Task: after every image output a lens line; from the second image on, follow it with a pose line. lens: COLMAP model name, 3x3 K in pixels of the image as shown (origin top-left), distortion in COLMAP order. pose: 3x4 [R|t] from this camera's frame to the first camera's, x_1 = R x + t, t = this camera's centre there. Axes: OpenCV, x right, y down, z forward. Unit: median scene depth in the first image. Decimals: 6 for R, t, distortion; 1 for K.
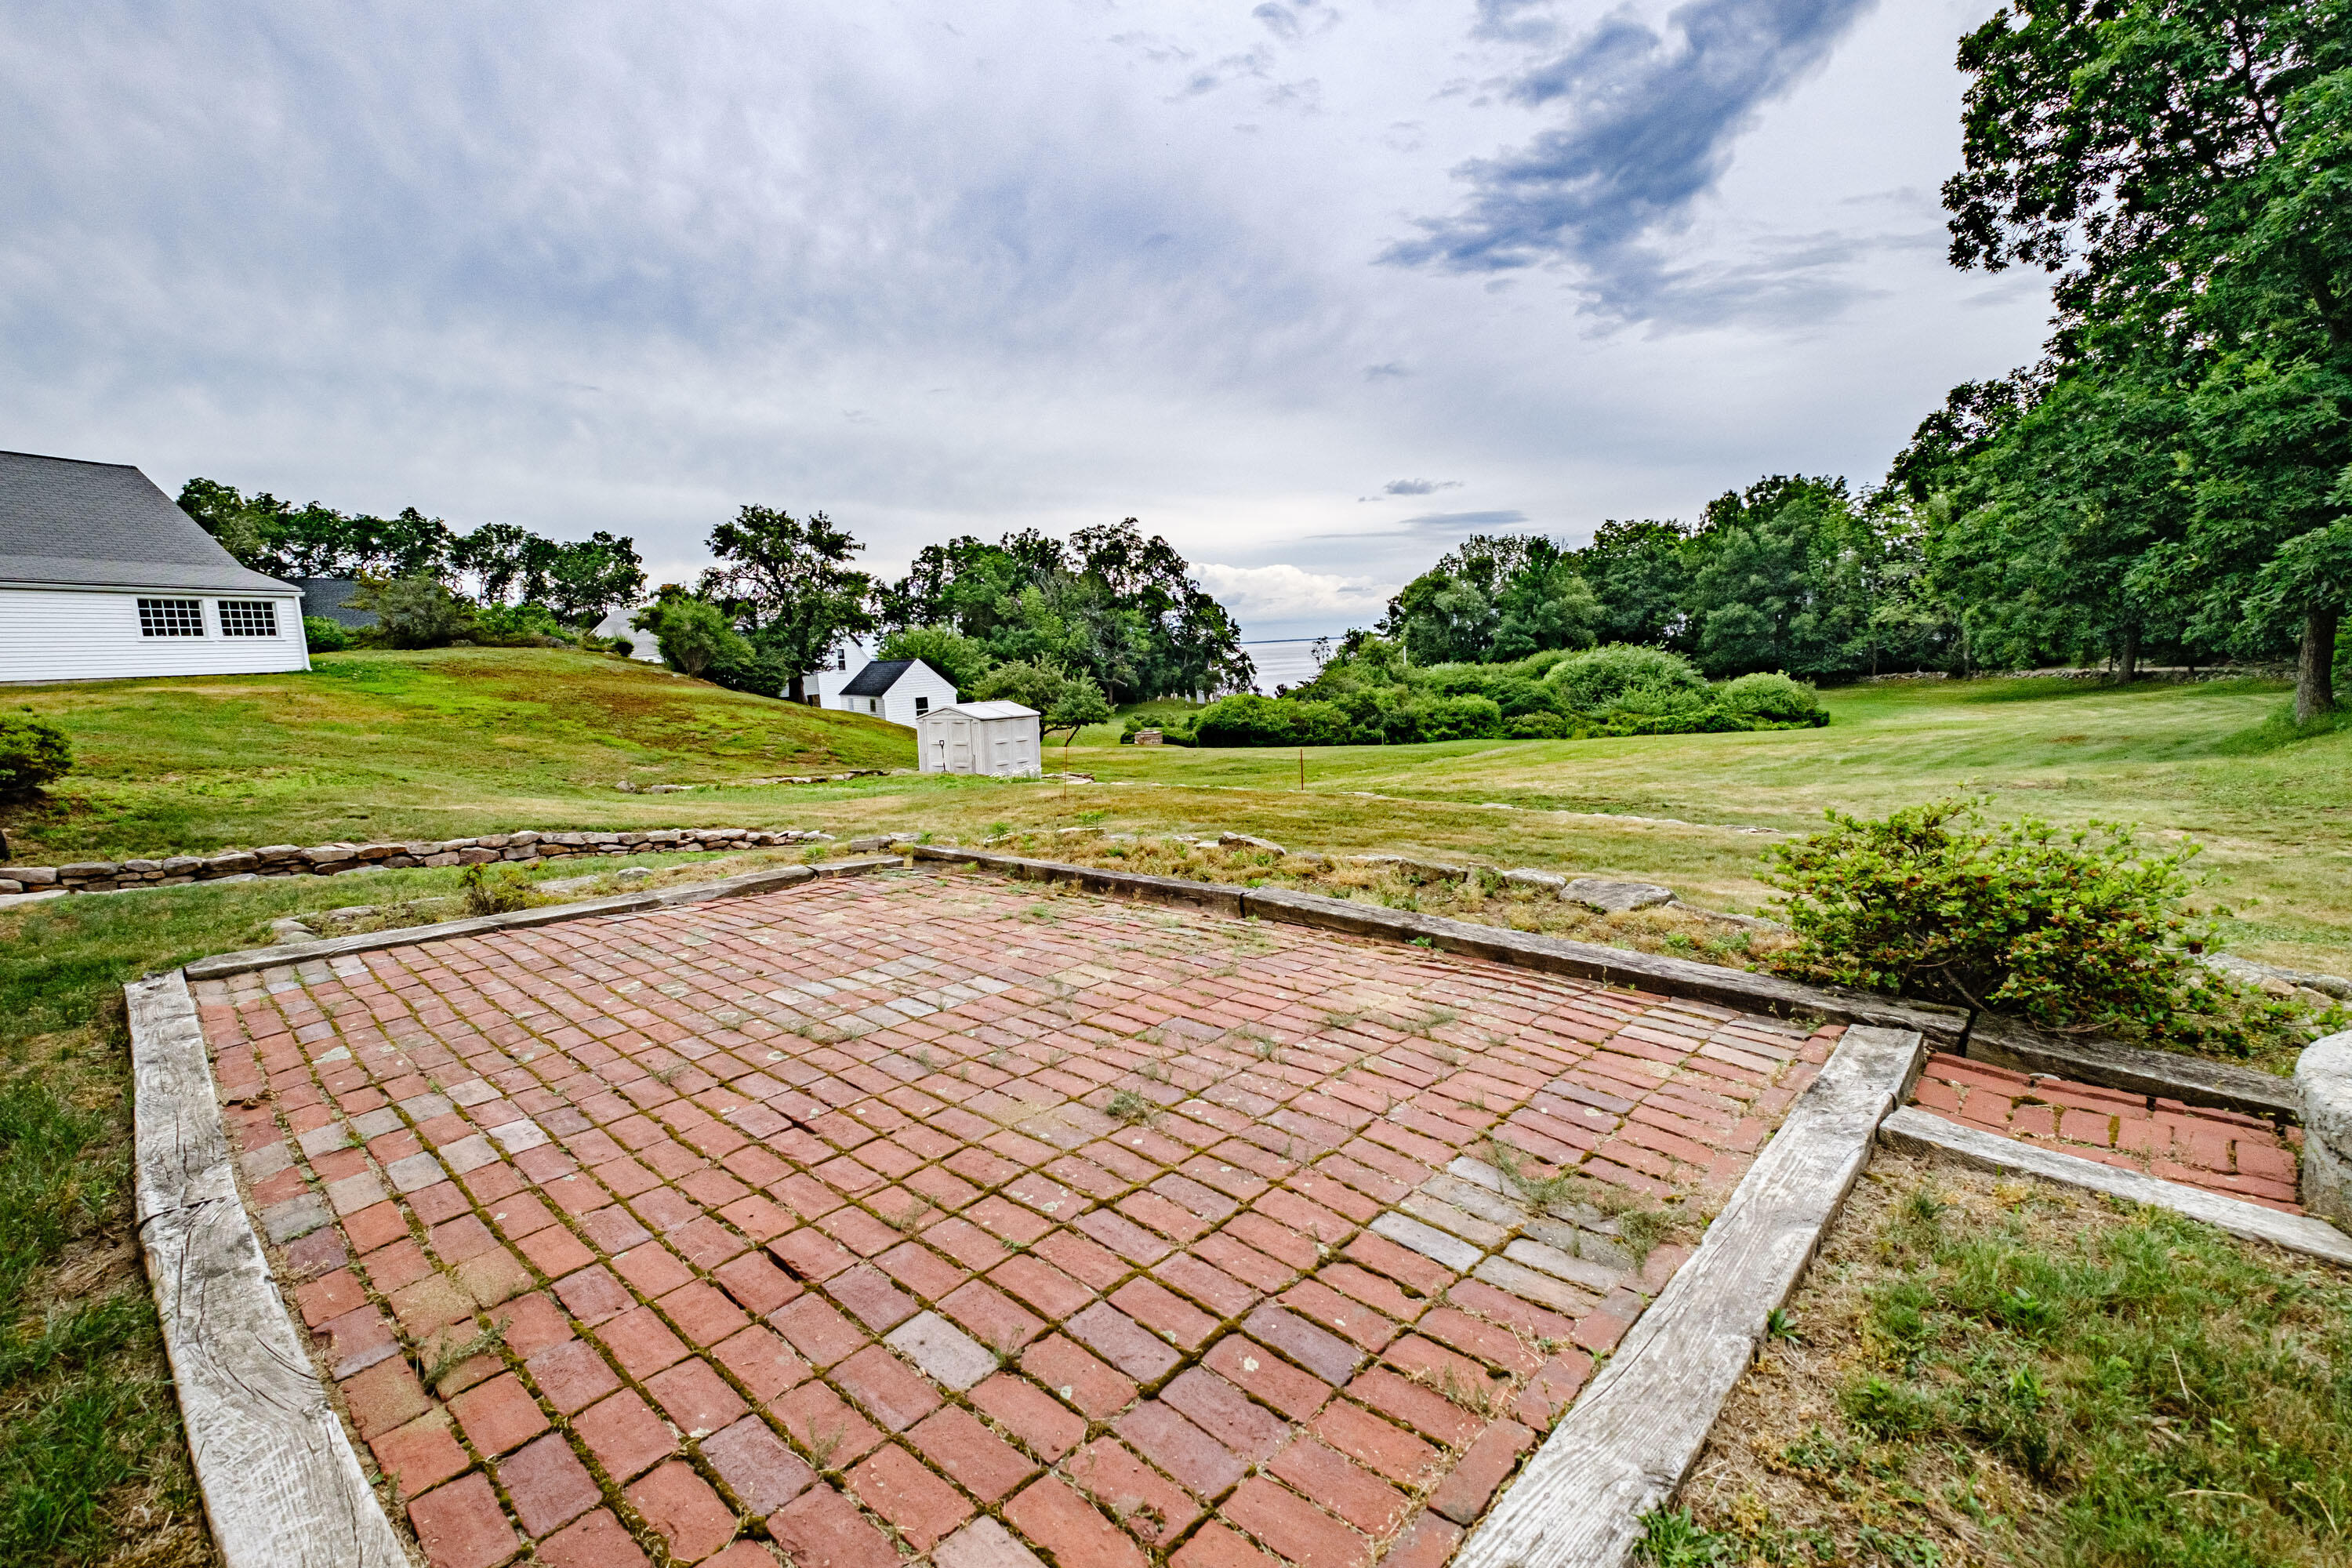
lens RADIAL K [[1040.2, 0, 1171.1], [0, 1040.2, 770.4], [0, 0, 1]] dist [0.006643, -0.000475]
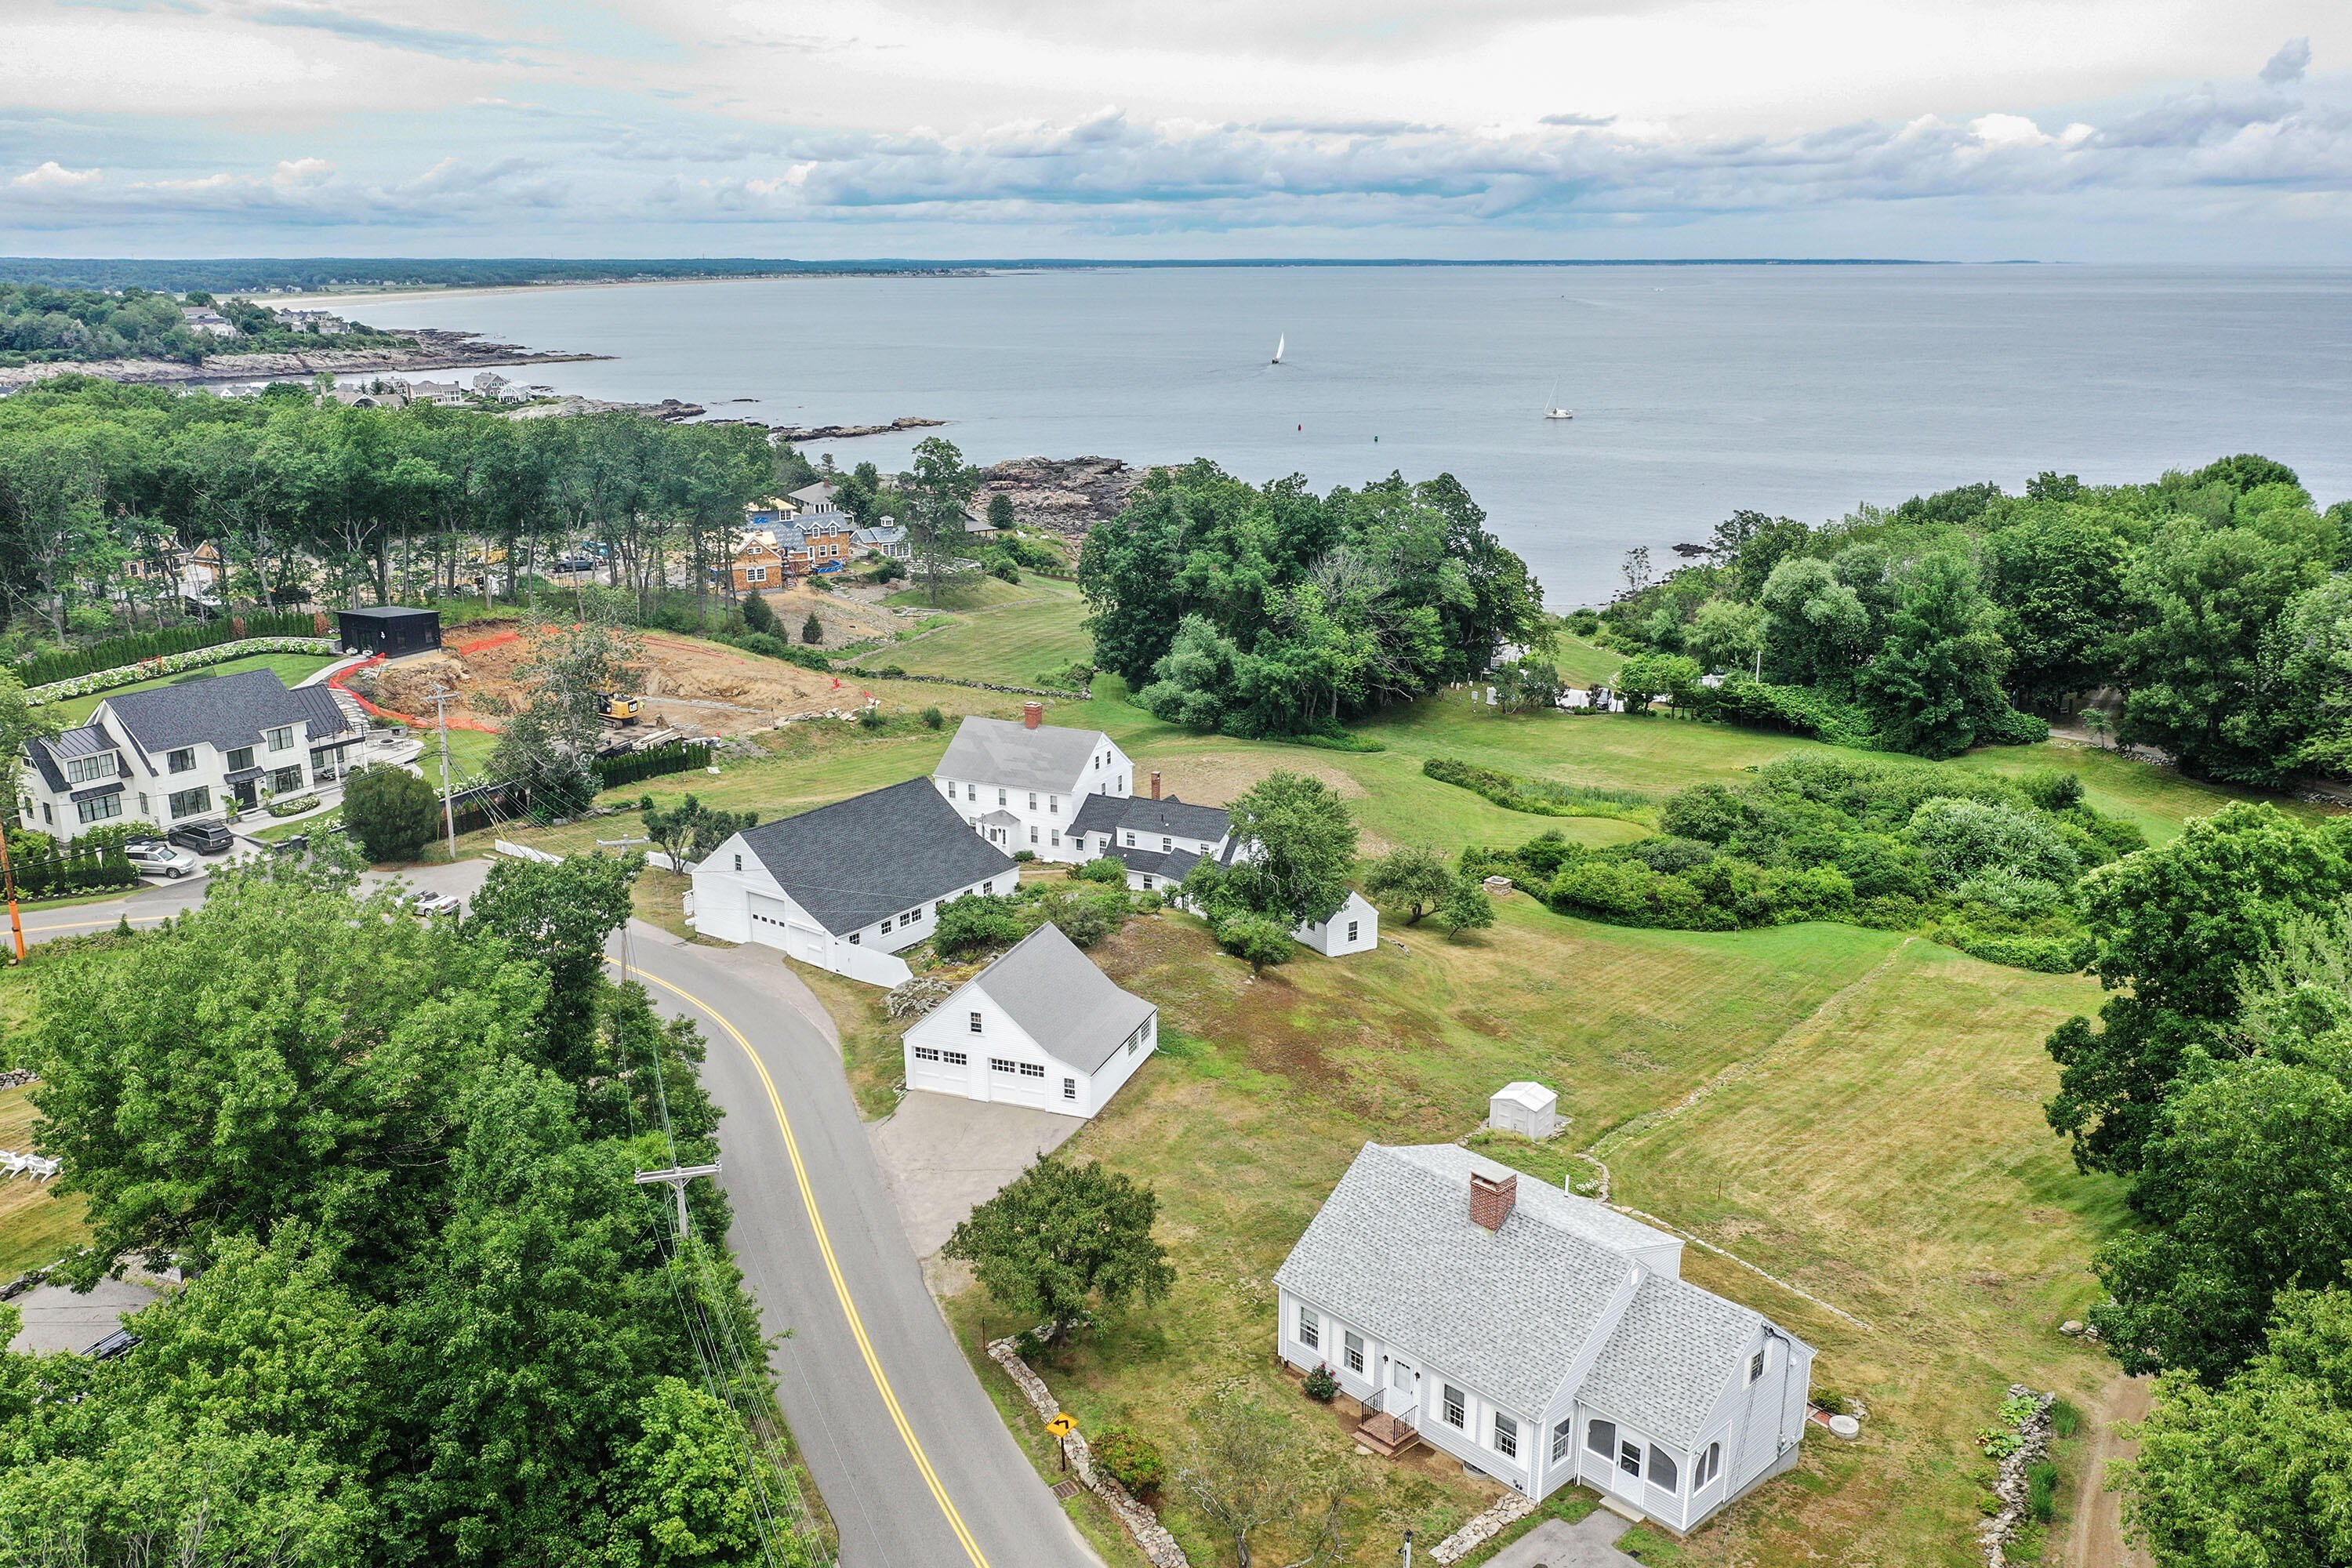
lens RADIAL K [[1857.2, 0, 1119.2], [0, 1857.2, 777.1], [0, 0, 1]] dist [-0.007618, -0.016413]
pose [[0.994648, 0.063752, -0.081305, -0.174426], [-0.049999, 0.985655, 0.161195, -0.287455], [0.090415, -0.156267, 0.983568, -0.561623]]
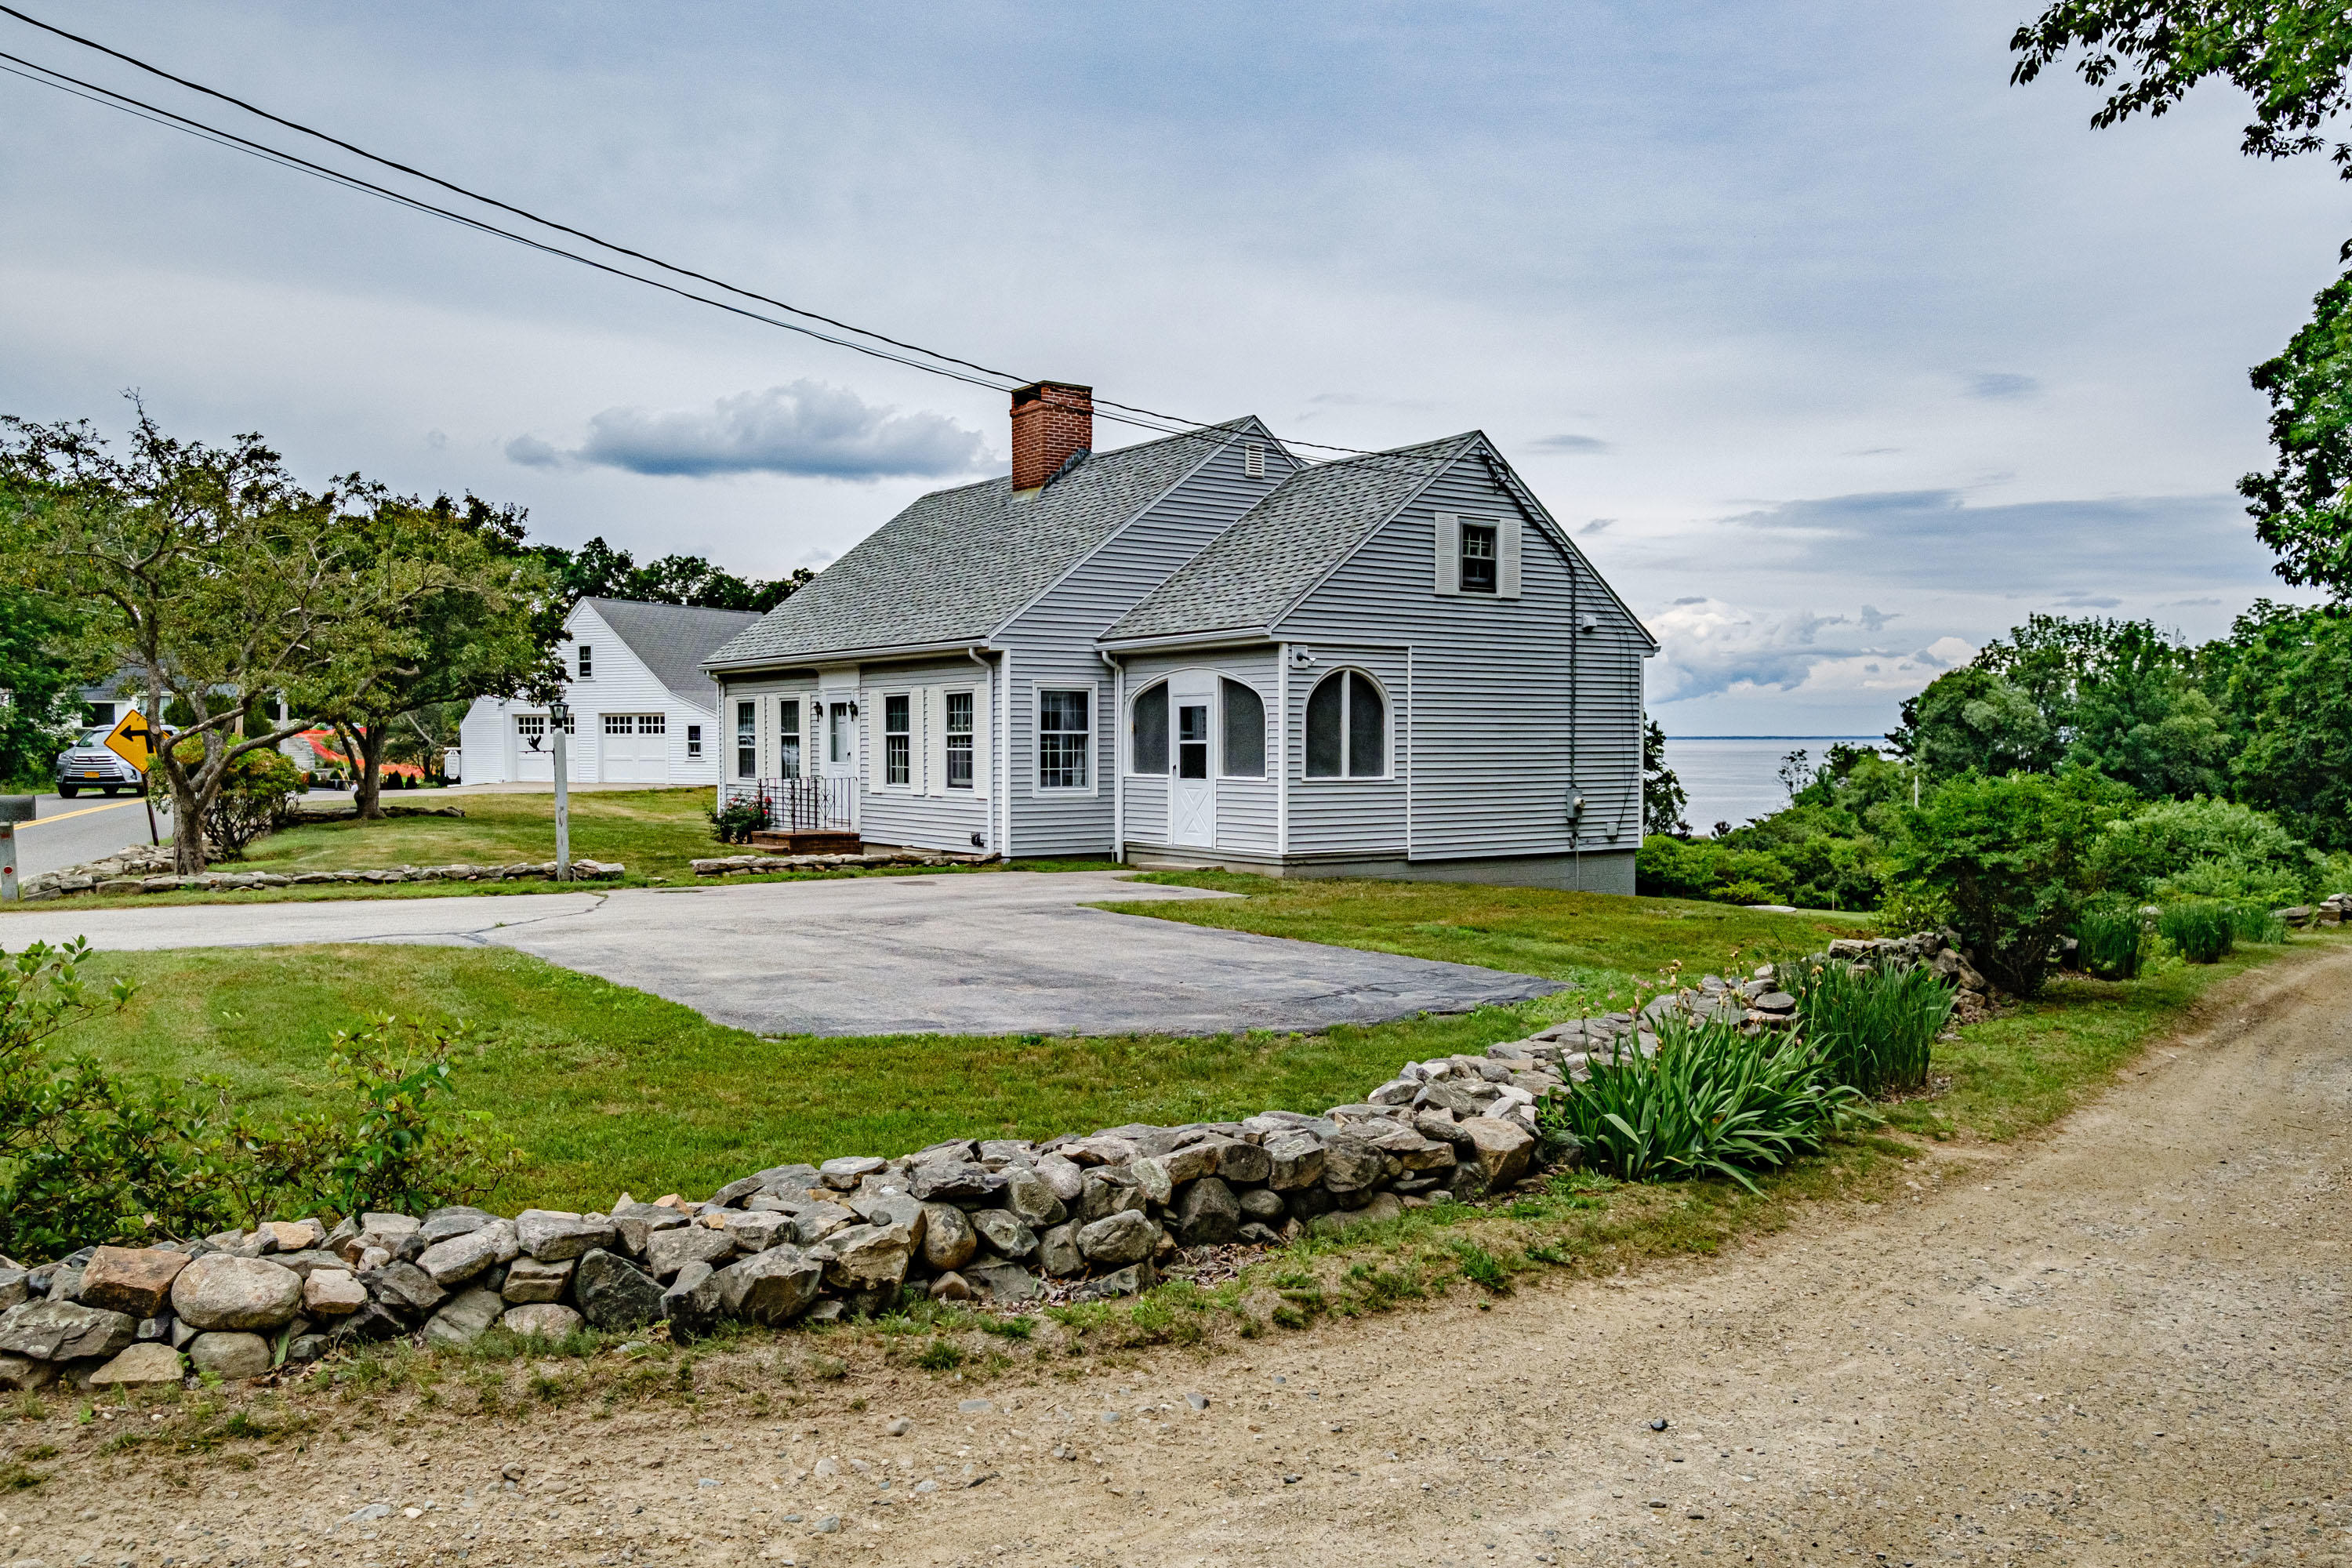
lens RADIAL K [[1760.3, 0, 1141.3], [0, 1760.3, 811.0], [0, 0, 1]] dist [-0.009206, 0.015654]
pose [[0.973039, 0.058568, -0.223081, -0.010584], [-0.074289, 0.995261, -0.062740, 0.014634], [0.218350, 0.077621, 0.972779, -0.271380]]
